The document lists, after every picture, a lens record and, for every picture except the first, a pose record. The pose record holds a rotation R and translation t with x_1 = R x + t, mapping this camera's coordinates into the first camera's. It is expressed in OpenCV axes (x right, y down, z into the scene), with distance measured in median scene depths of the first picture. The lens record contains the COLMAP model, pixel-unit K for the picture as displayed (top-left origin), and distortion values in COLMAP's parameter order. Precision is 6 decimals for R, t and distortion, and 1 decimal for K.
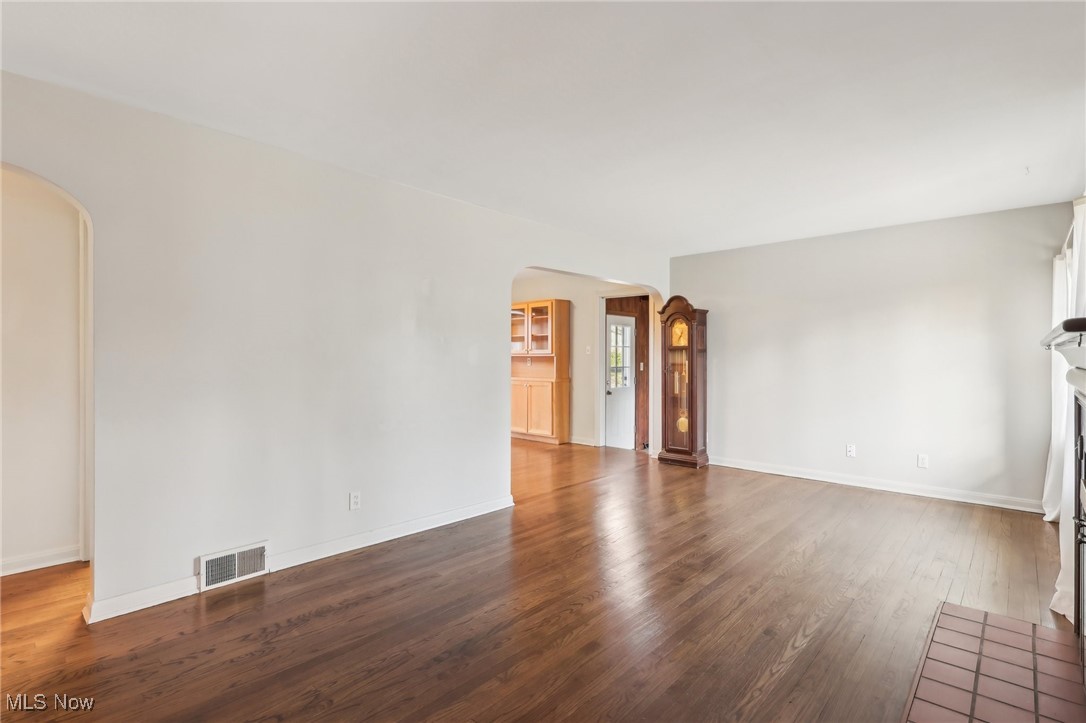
lens RADIAL K [[515.6, 0, 543.0], [0, 515.6, 361.5], [0, 0, 1]] dist [-0.001210, -0.000129]
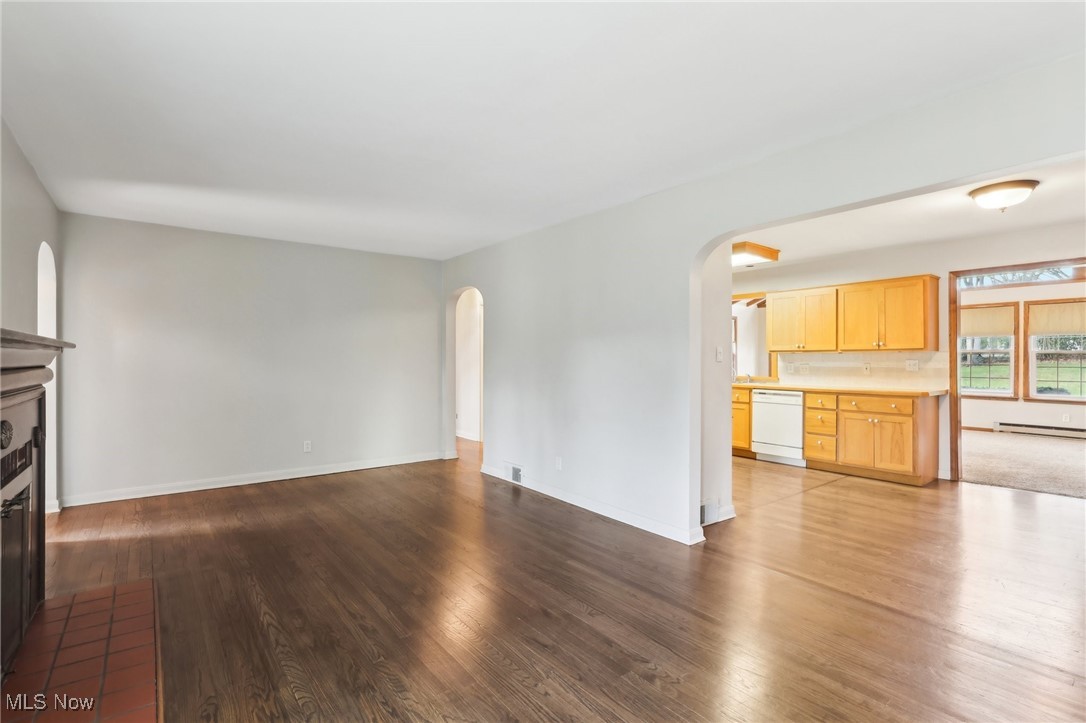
lens RADIAL K [[515.6, 0, 543.0], [0, 515.6, 361.5], [0, 0, 1]] dist [-0.001210, -0.000129]
pose [[-0.169254, 0.003666, -0.985566, 1.323134], [-0.006857, 0.999965, 0.004897, -0.011148], [0.985549, 0.007587, -0.169222, 1.575124]]
